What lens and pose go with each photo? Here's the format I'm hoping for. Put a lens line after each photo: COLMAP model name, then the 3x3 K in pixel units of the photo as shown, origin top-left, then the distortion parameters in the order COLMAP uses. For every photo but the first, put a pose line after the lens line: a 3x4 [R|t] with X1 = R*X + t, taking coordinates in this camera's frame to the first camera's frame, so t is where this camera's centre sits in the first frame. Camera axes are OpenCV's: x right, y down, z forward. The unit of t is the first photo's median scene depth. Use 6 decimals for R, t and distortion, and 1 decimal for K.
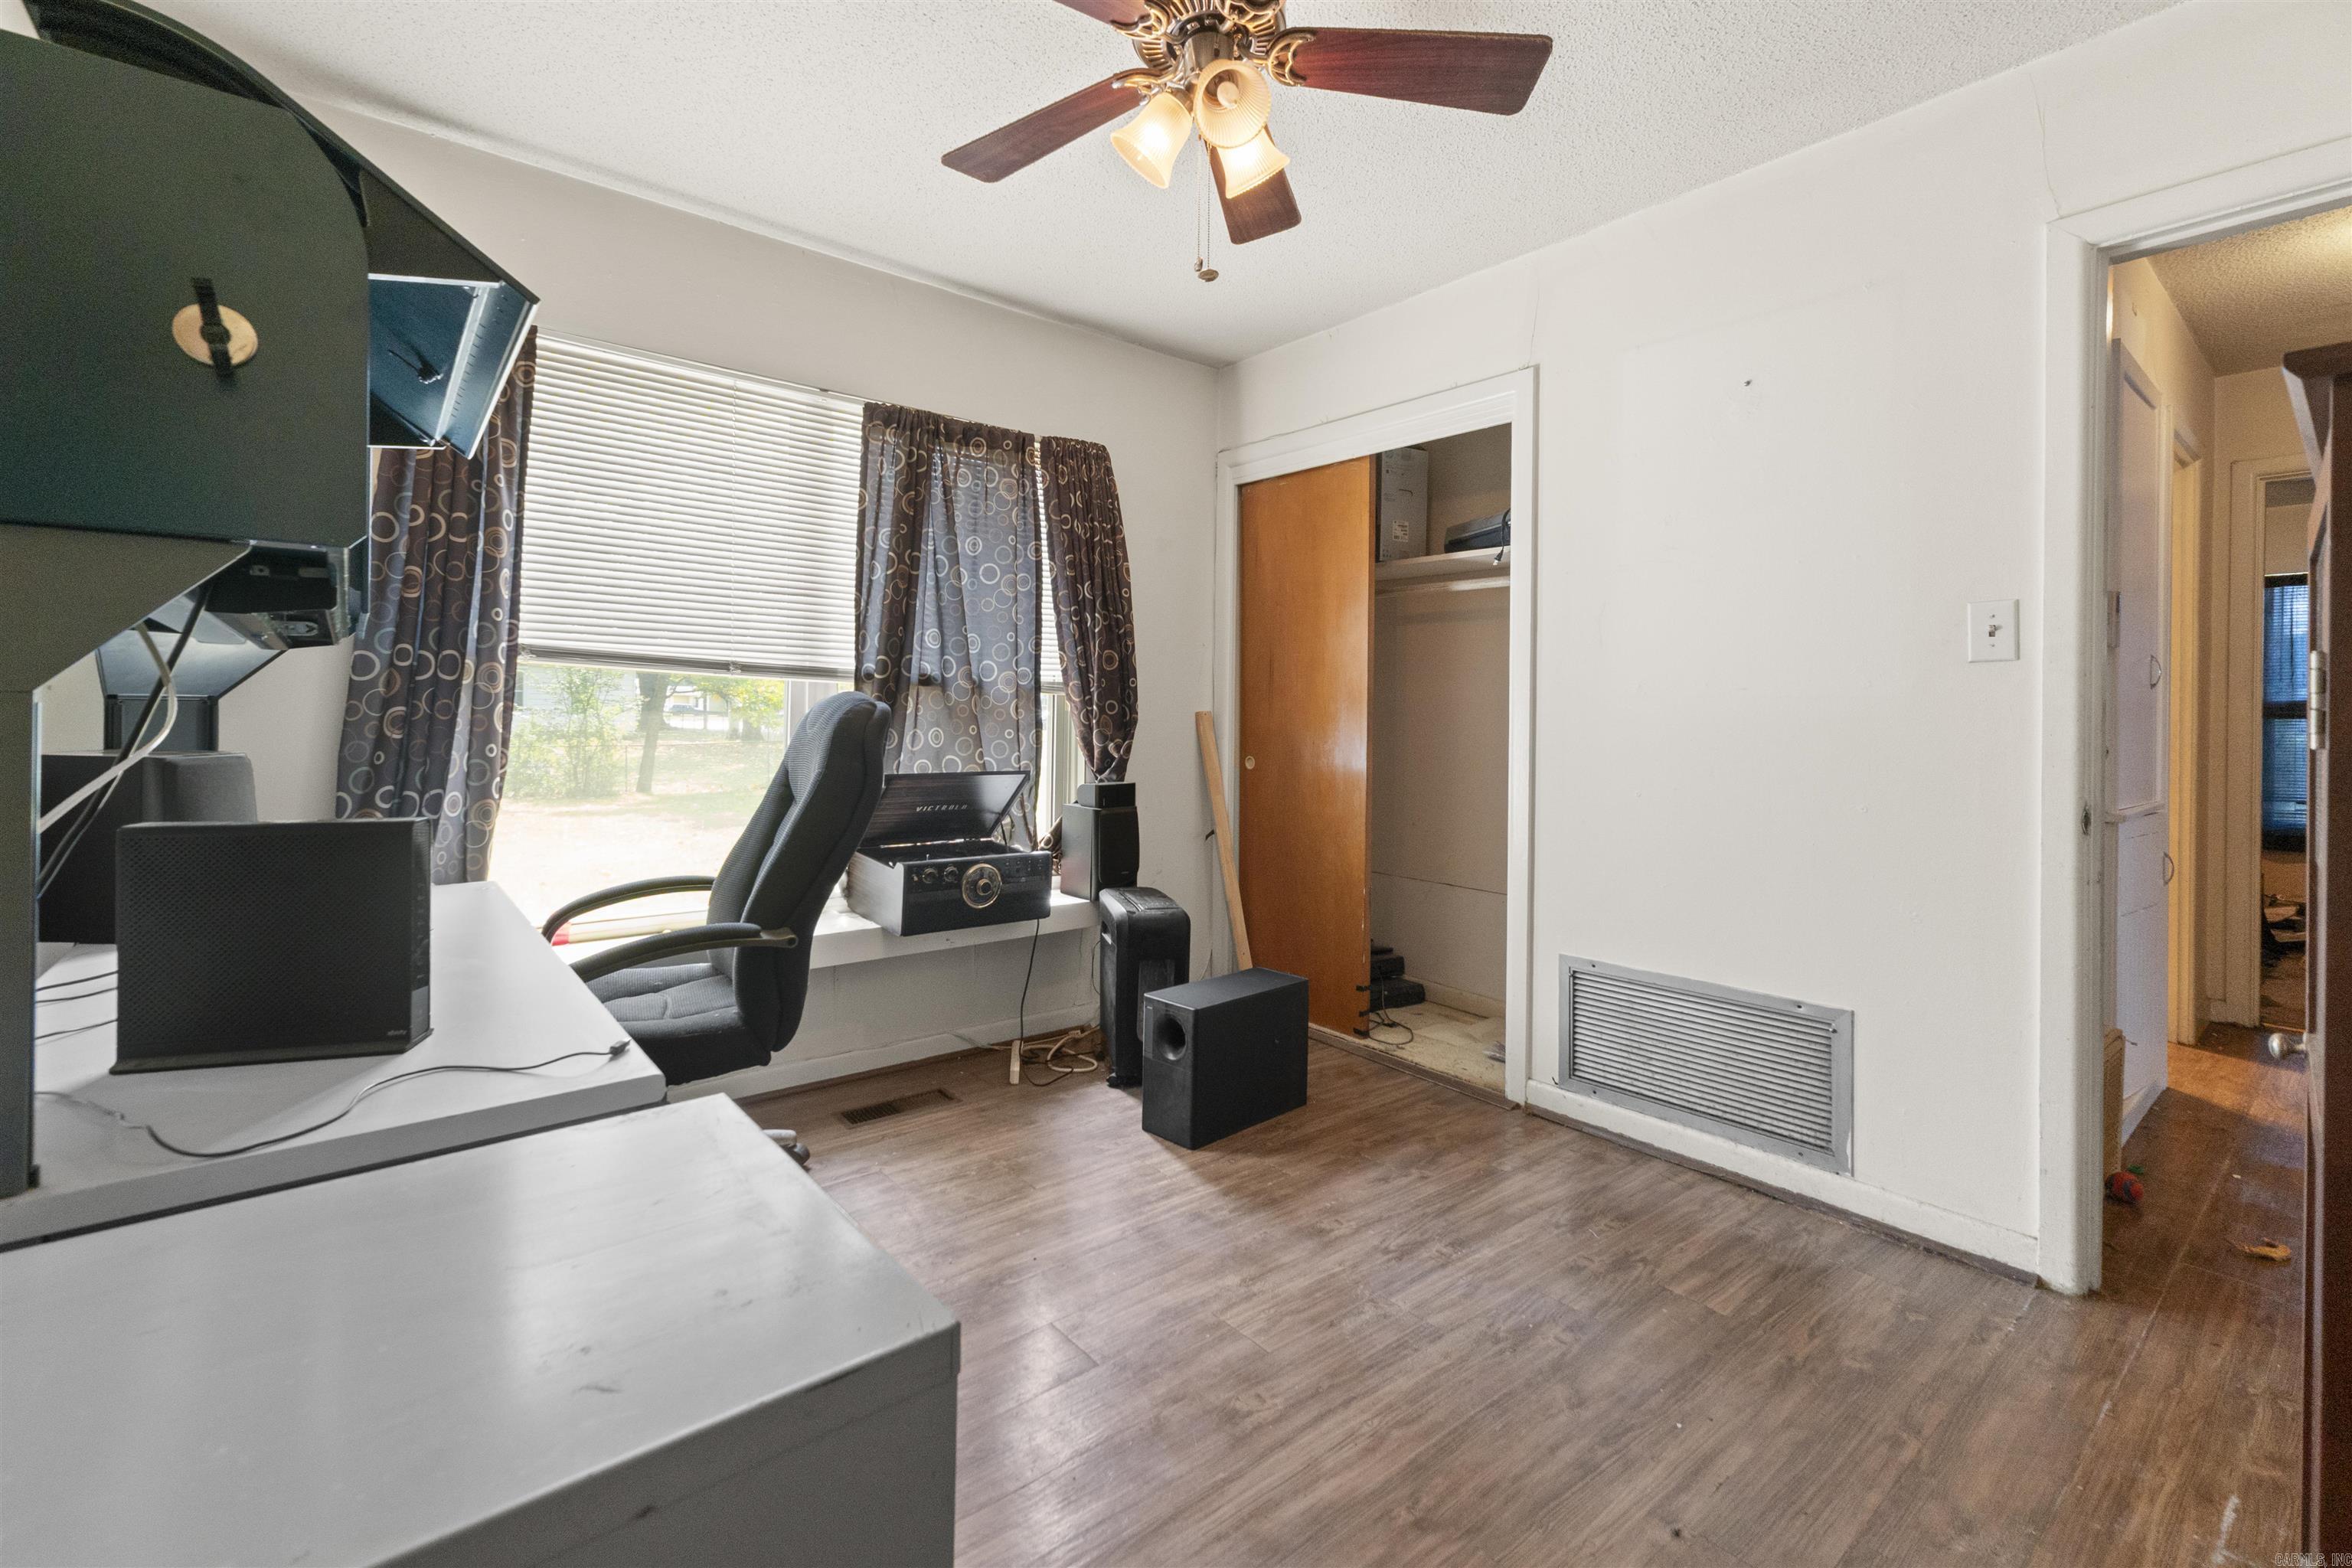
lens RADIAL K [[1015.7, 0, 1177.0], [0, 1015.7, 736.8], [0, 0, 1]] dist [0.002188, 0.000006]
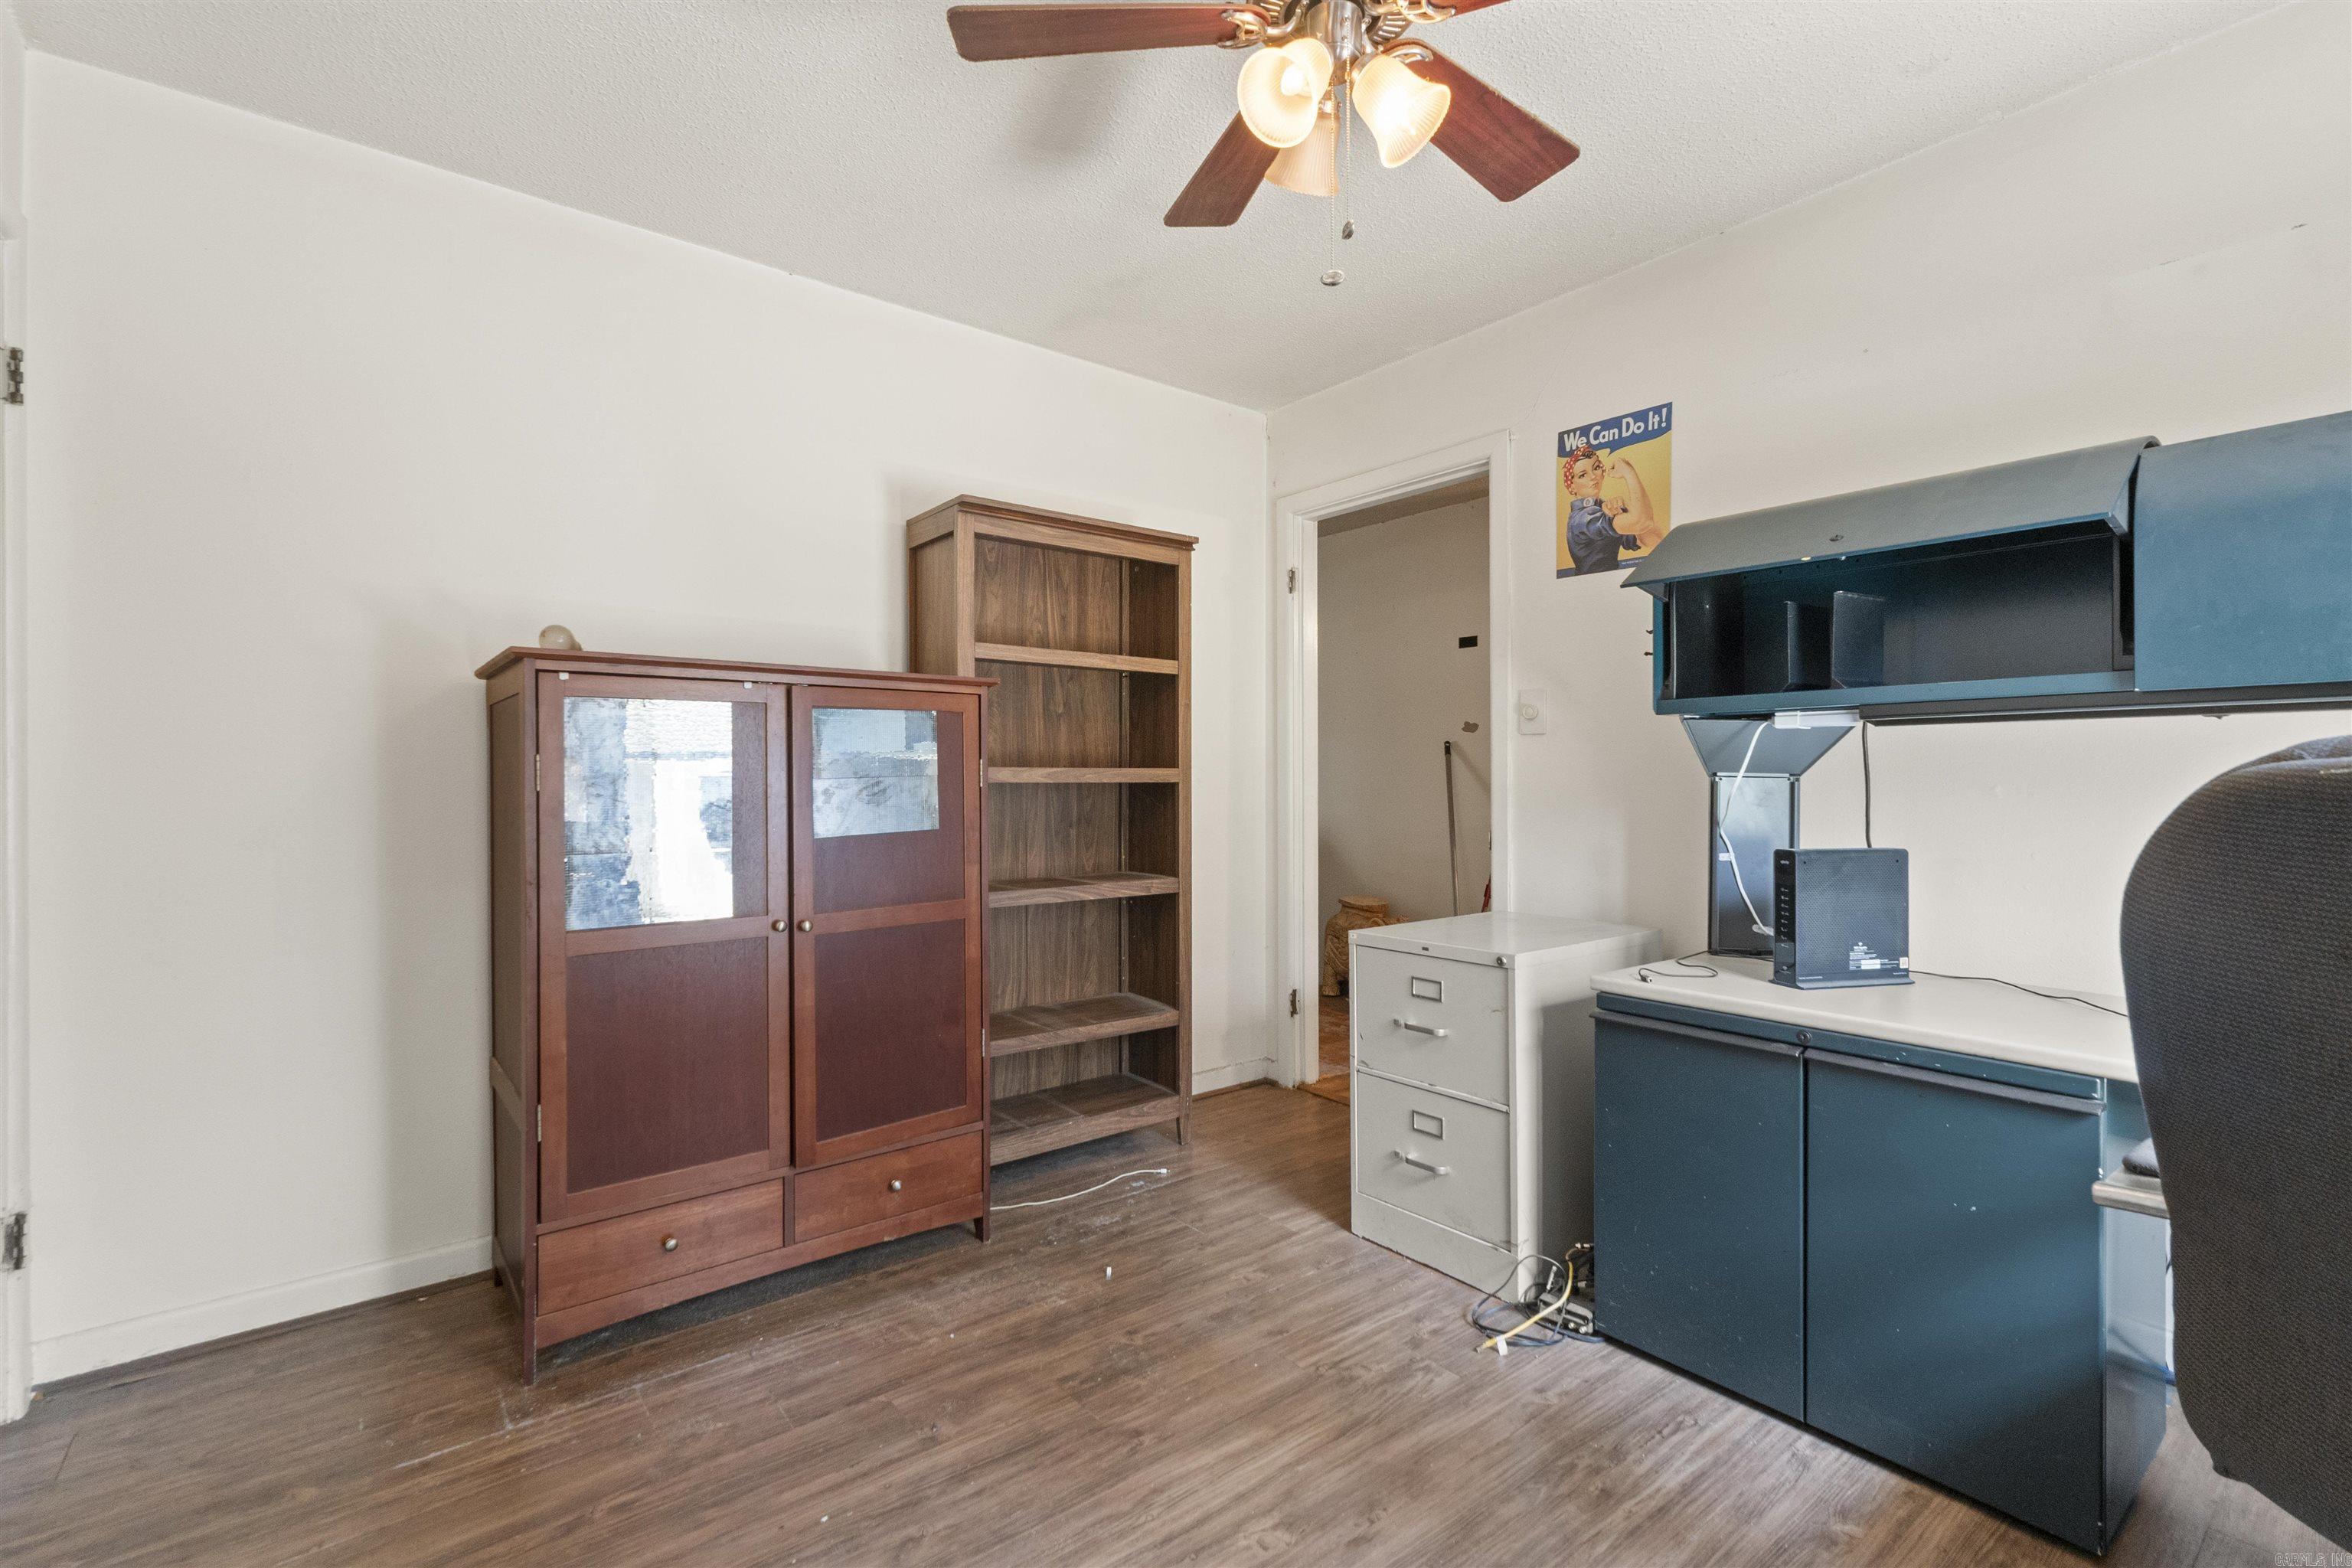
lens RADIAL K [[1061.4, 0, 1186.5], [0, 1061.4, 793.3], [0, 0, 1]] dist [0.028372, 0.000028]
pose [[-0.999855, -0.010587, 0.013303, 0.090846], [-0.010080, 0.999242, 0.037603, -0.028245], [-0.013691, 0.037464, -0.999204, 1.219893]]
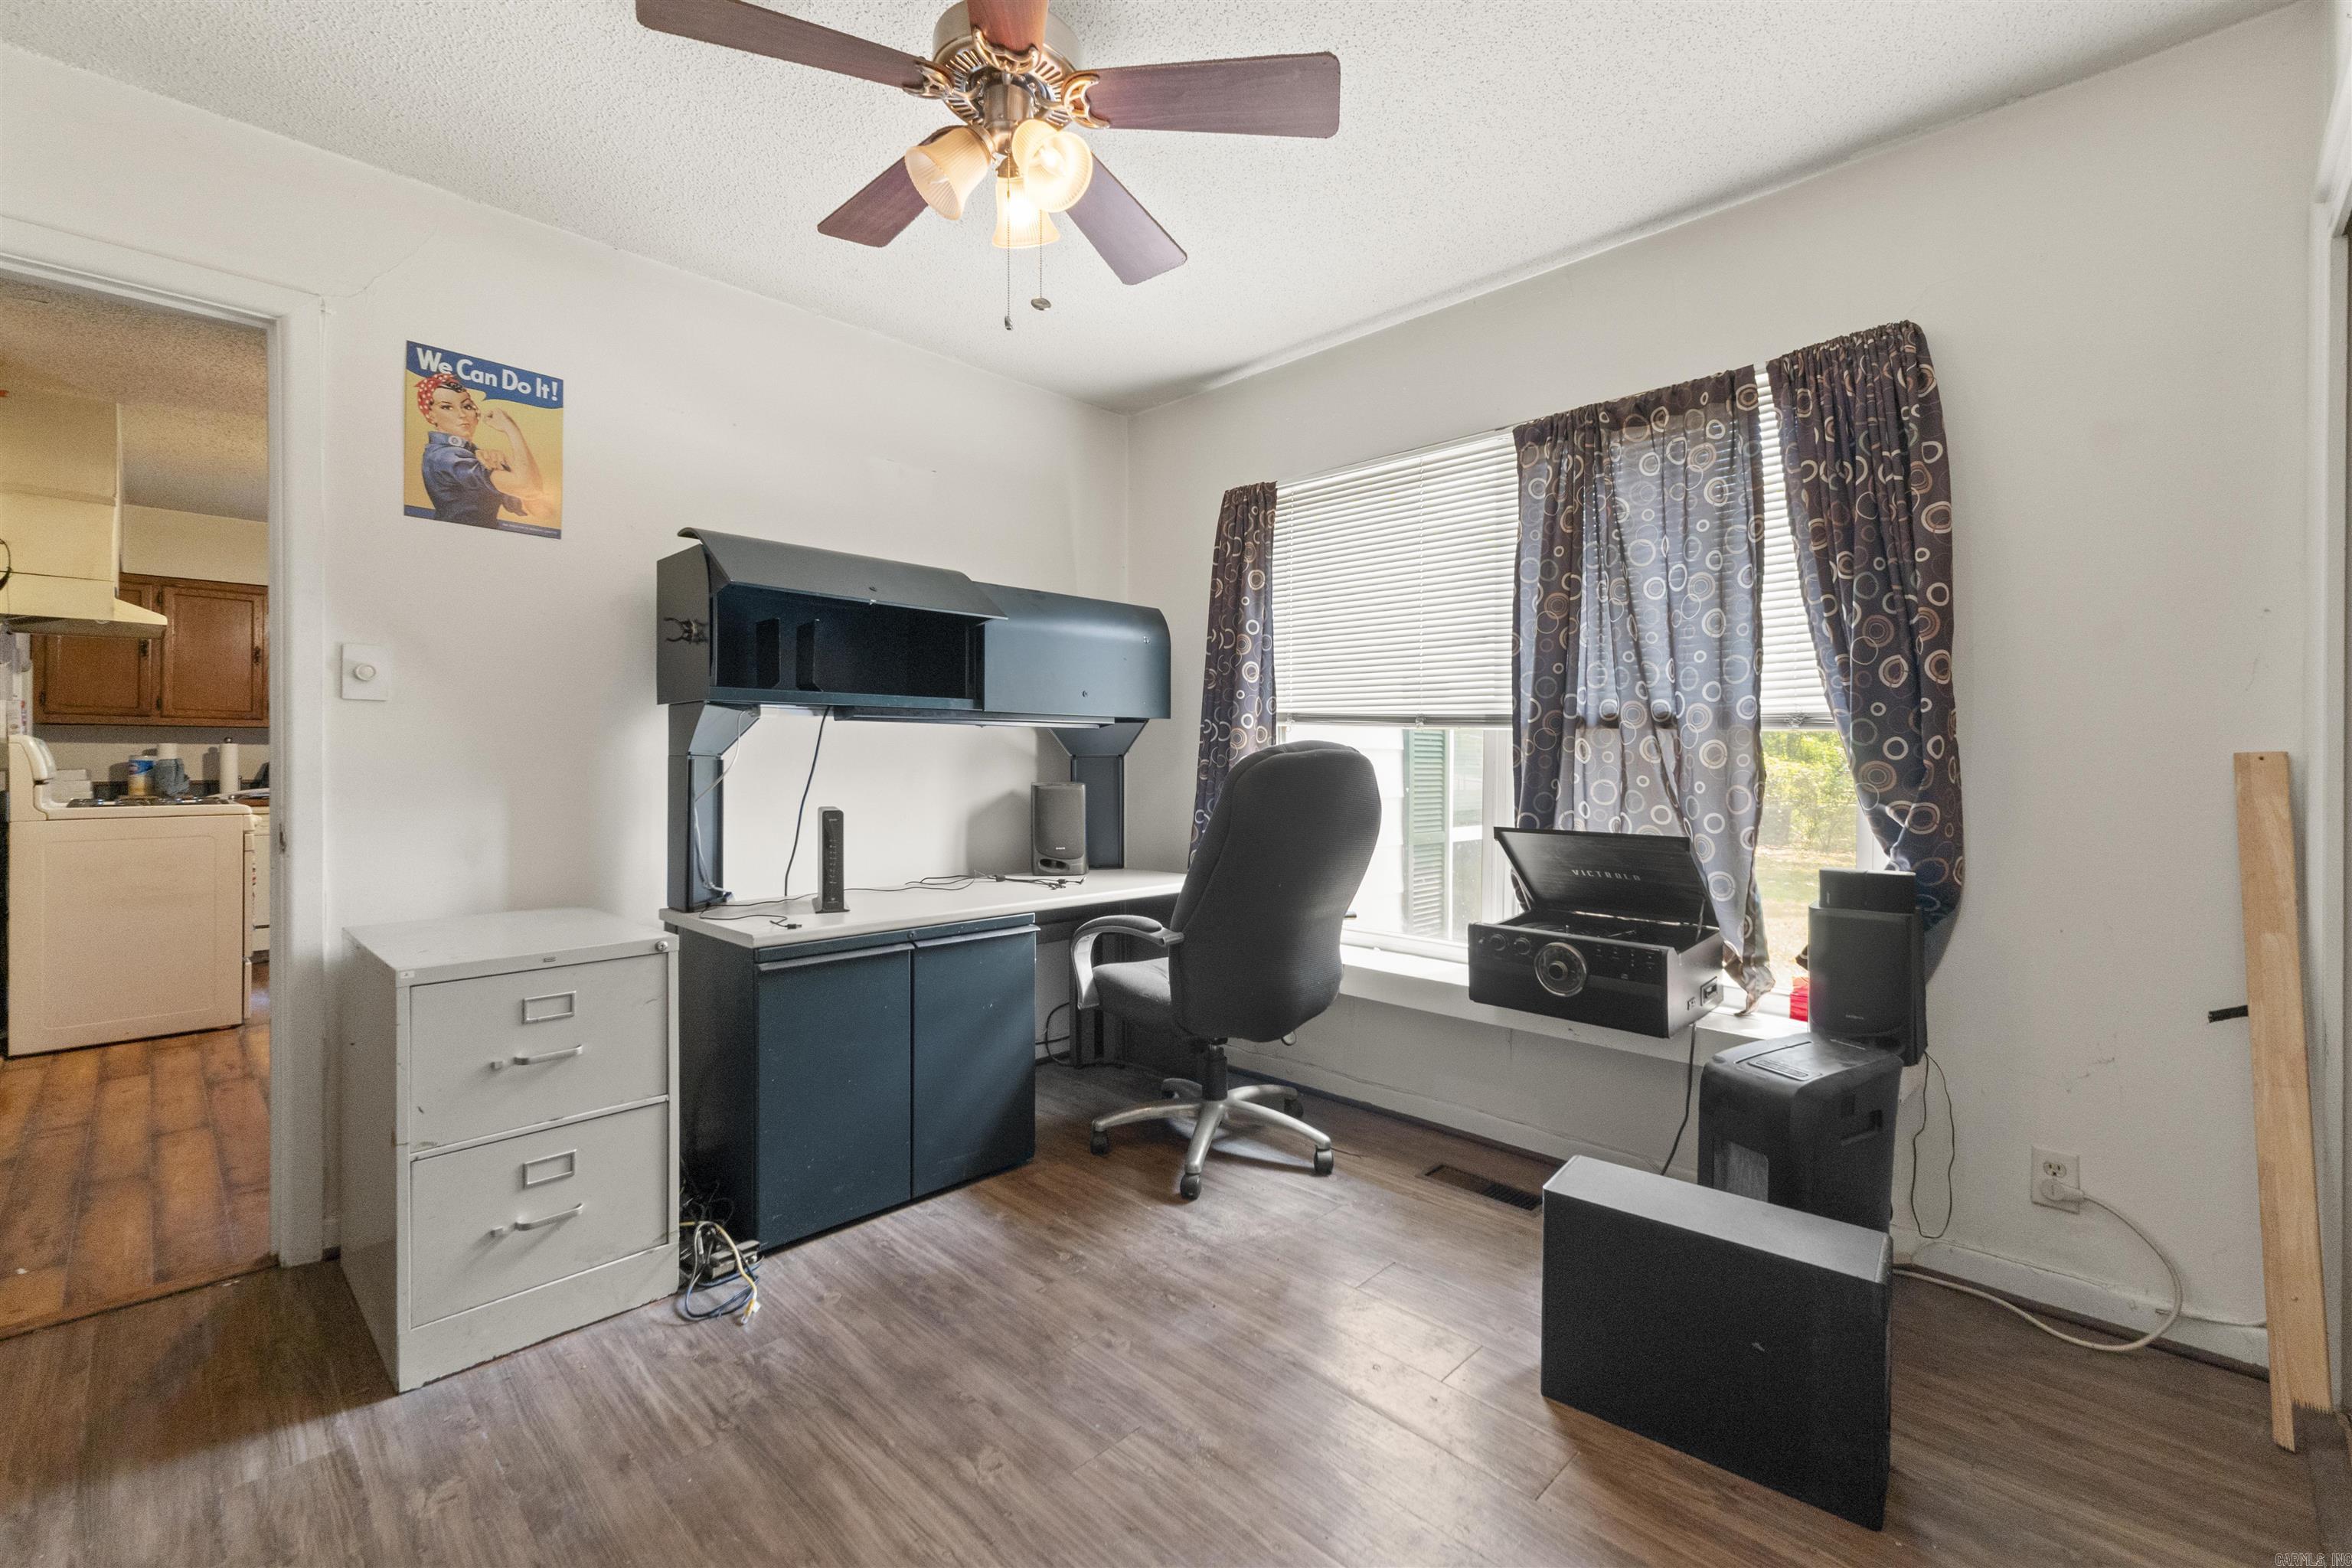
lens RADIAL K [[1009.4, 0, 1161.1], [0, 1009.4, 783.2], [0, 0, 1]] dist [0.009302, -0.000135]
pose [[0.095721, 0.008926, -0.995368, 0.661789], [-0.022371, 0.999727, 0.006814, -0.002565], [0.995157, 0.021615, 0.095894, 0.666413]]
